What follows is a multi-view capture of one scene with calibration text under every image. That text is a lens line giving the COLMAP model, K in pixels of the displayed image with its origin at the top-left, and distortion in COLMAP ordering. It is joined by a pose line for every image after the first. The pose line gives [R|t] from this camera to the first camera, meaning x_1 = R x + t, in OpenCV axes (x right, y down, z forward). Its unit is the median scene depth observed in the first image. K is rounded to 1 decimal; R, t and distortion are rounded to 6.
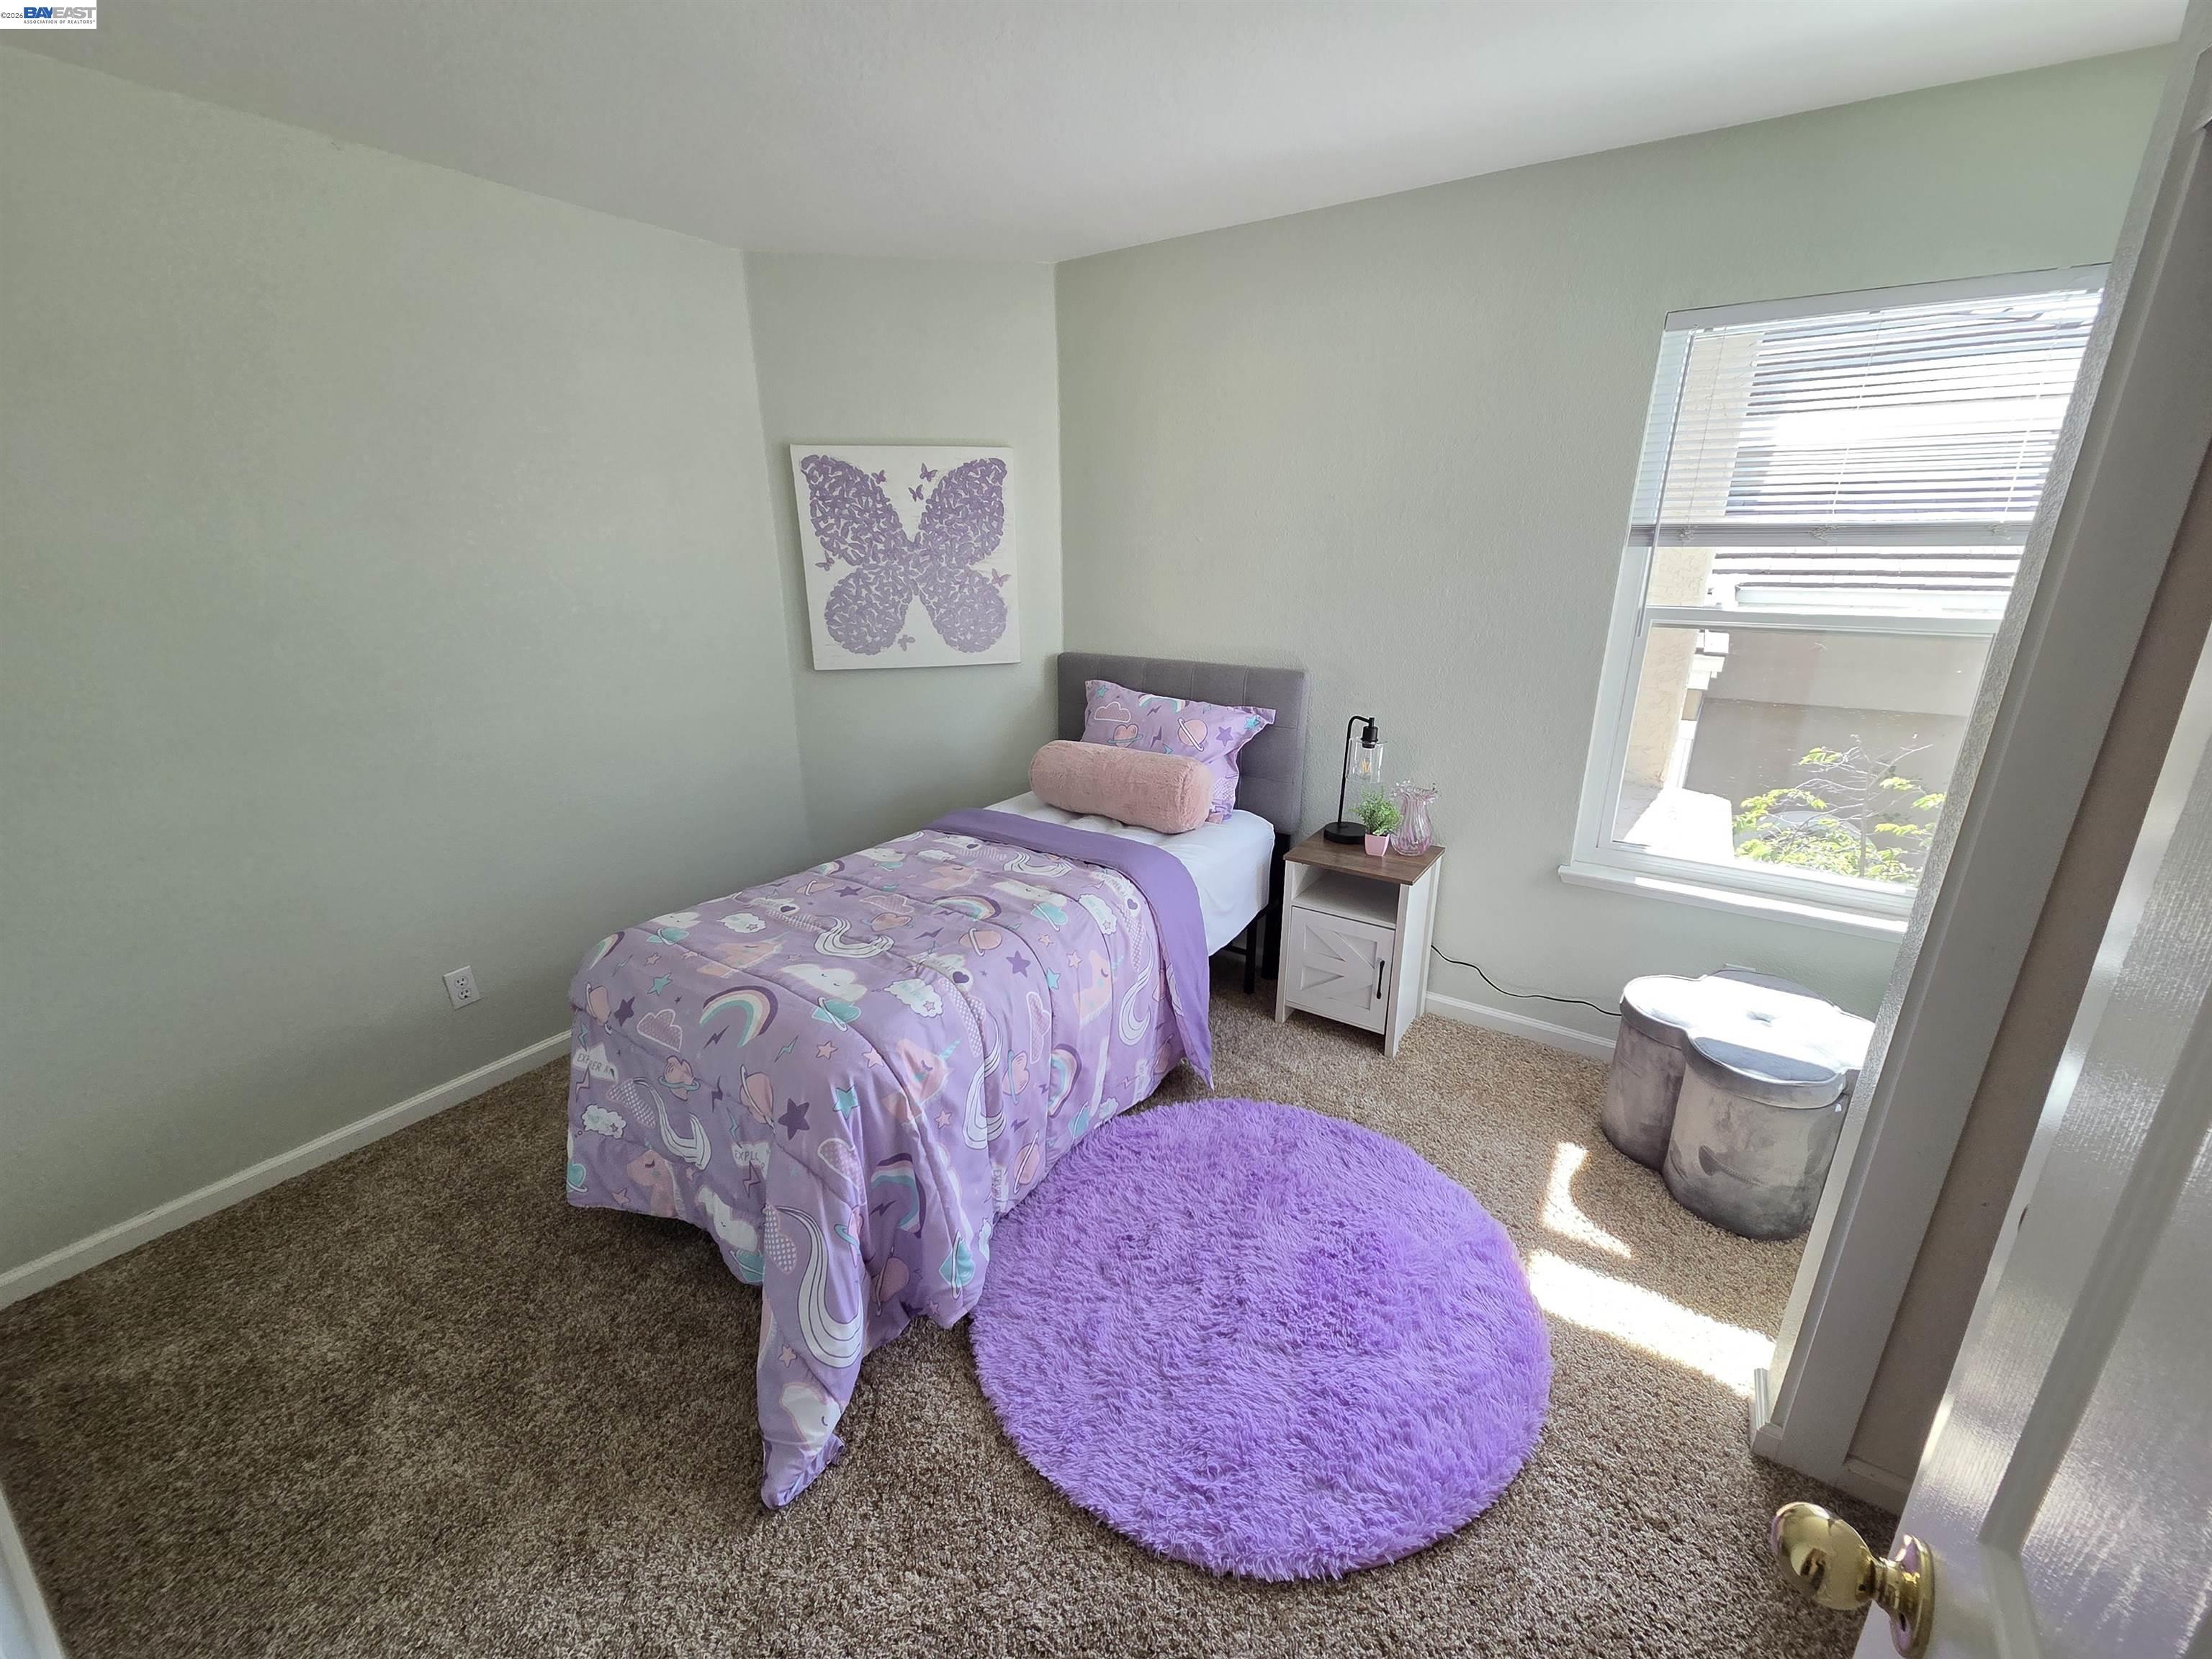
lens RADIAL K [[902.6, 0, 1101.7], [0, 902.6, 834.4], [0, 0, 1]] dist [0.008908, -0.001255]
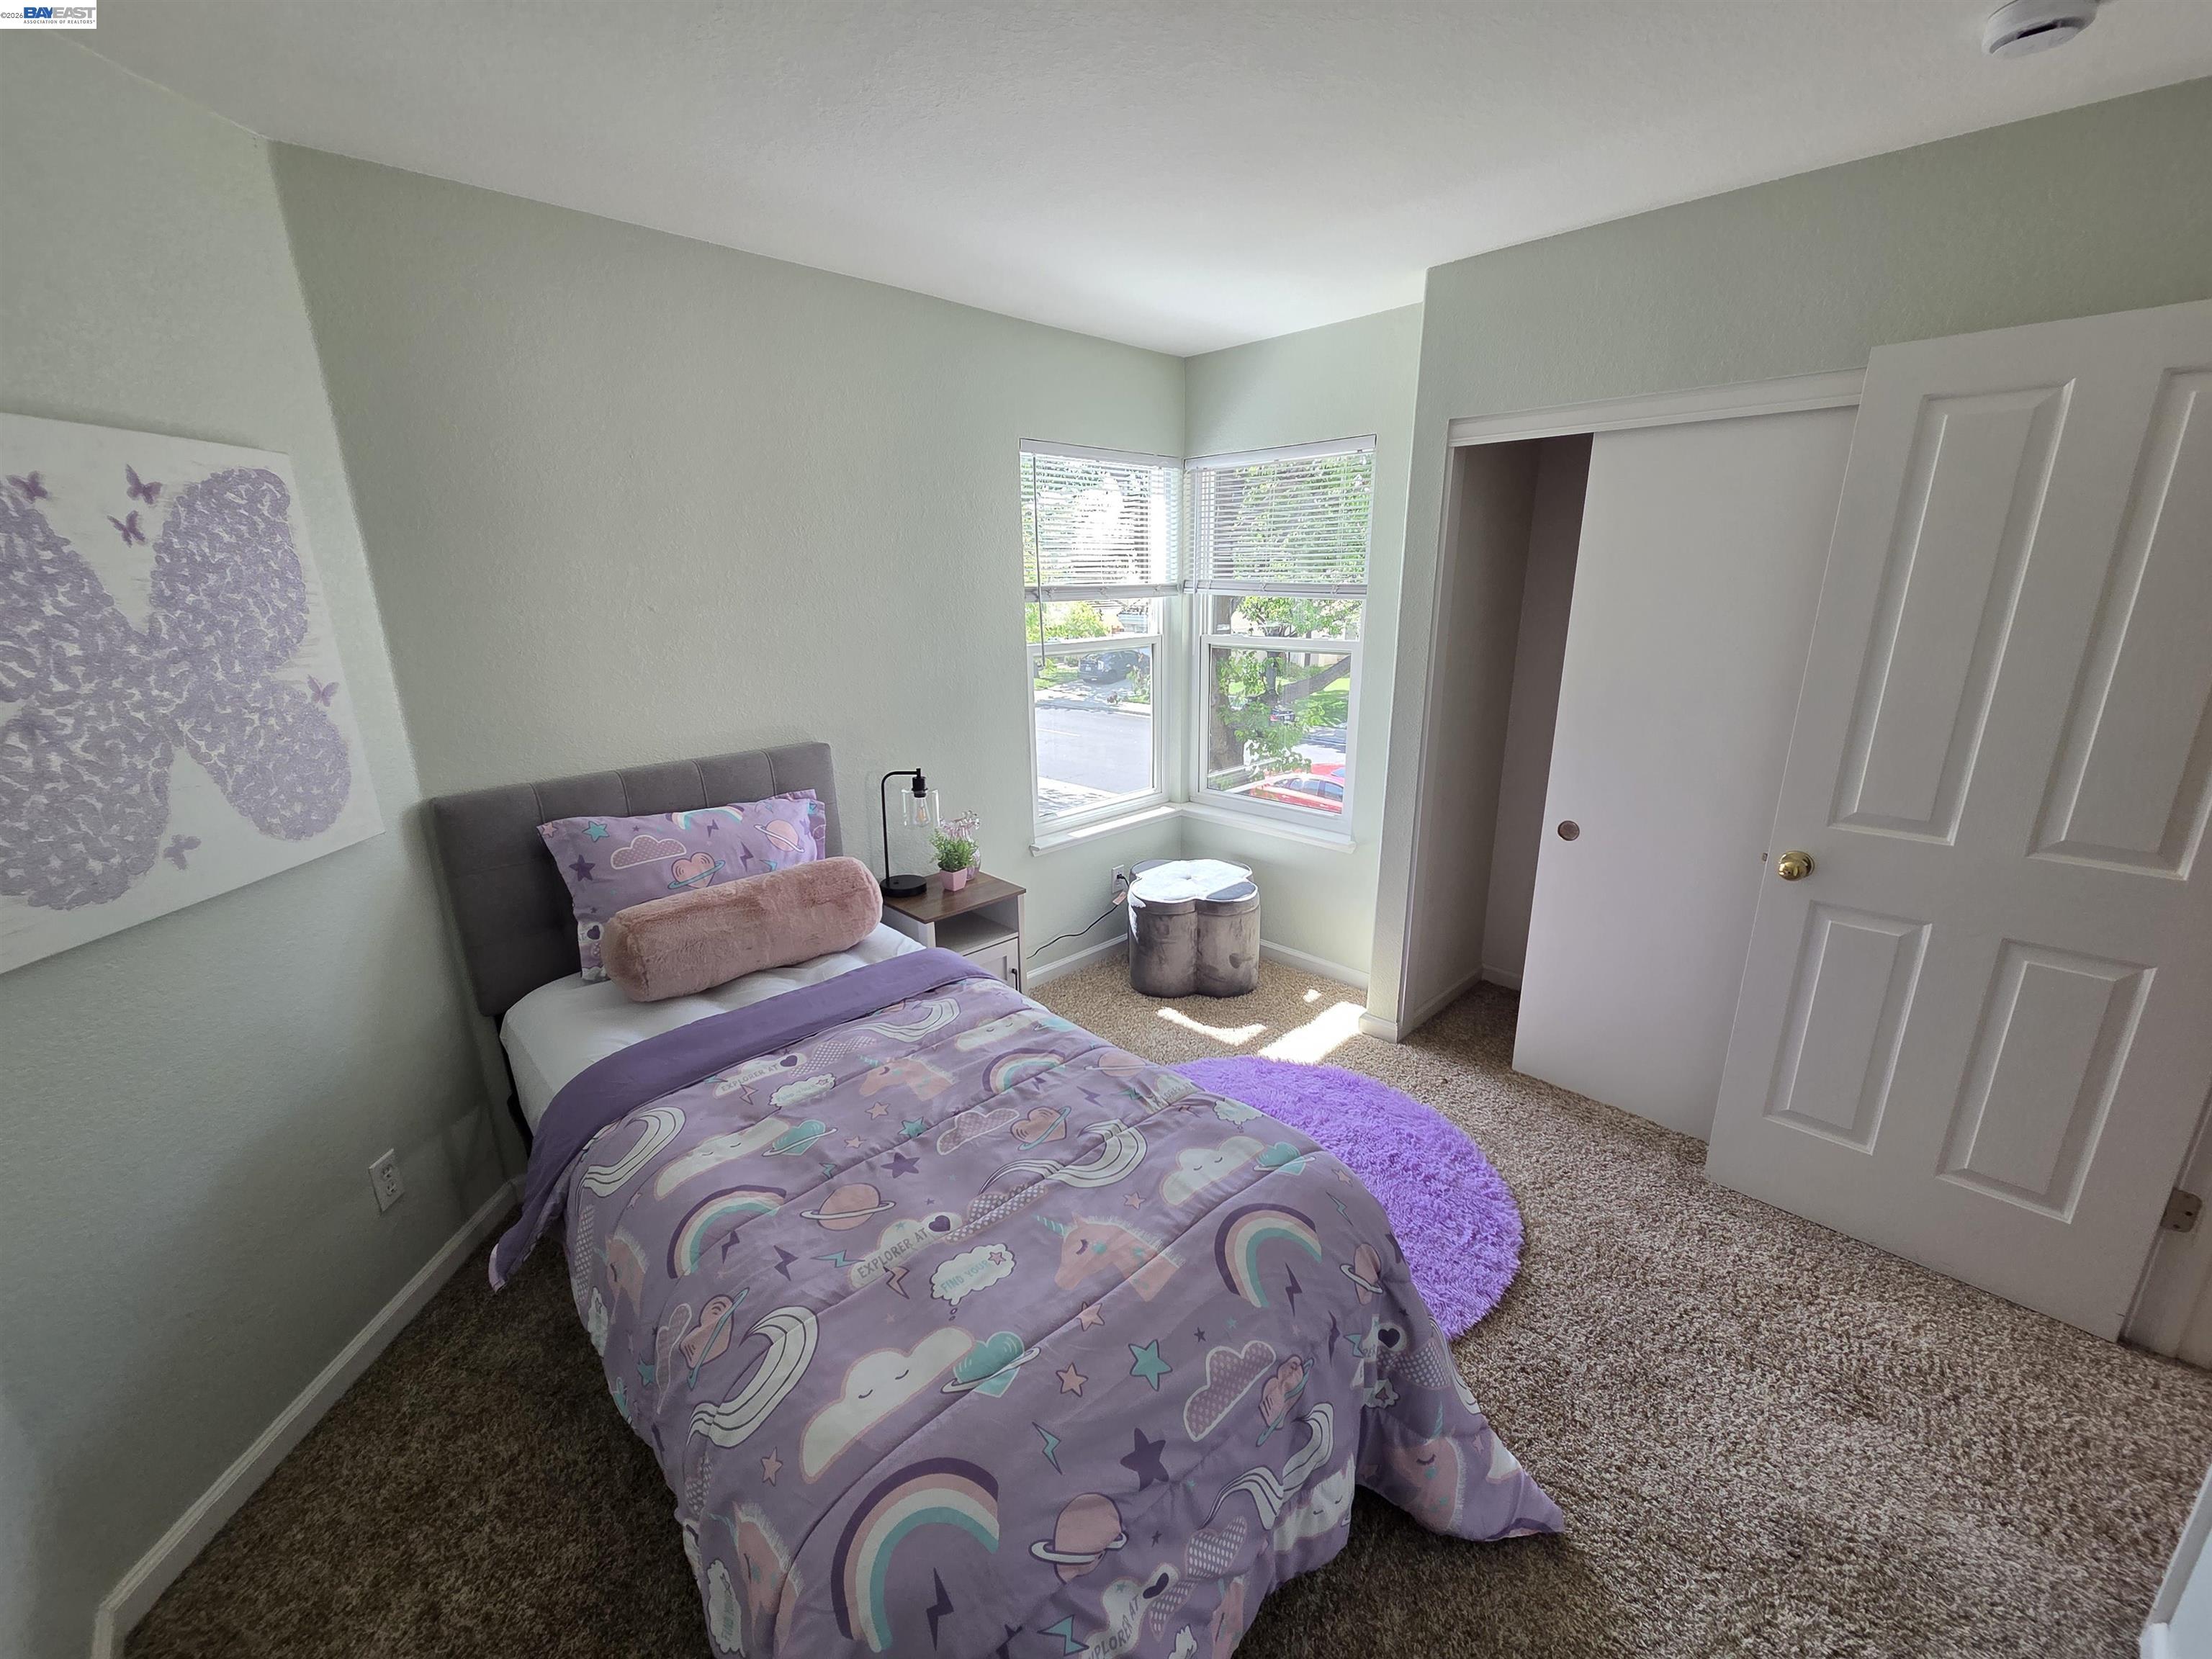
lens RADIAL K [[902.6, 0, 1094.7], [0, 902.6, 838.0], [0, 0, 1]] dist [0.008908, -0.001255]
pose [[0.205355, -0.271677, 0.940224, -0.605797], [0.319371, 0.926710, 0.198018, -0.178912], [-0.925112, 0.259616, 0.277071, 0.491074]]
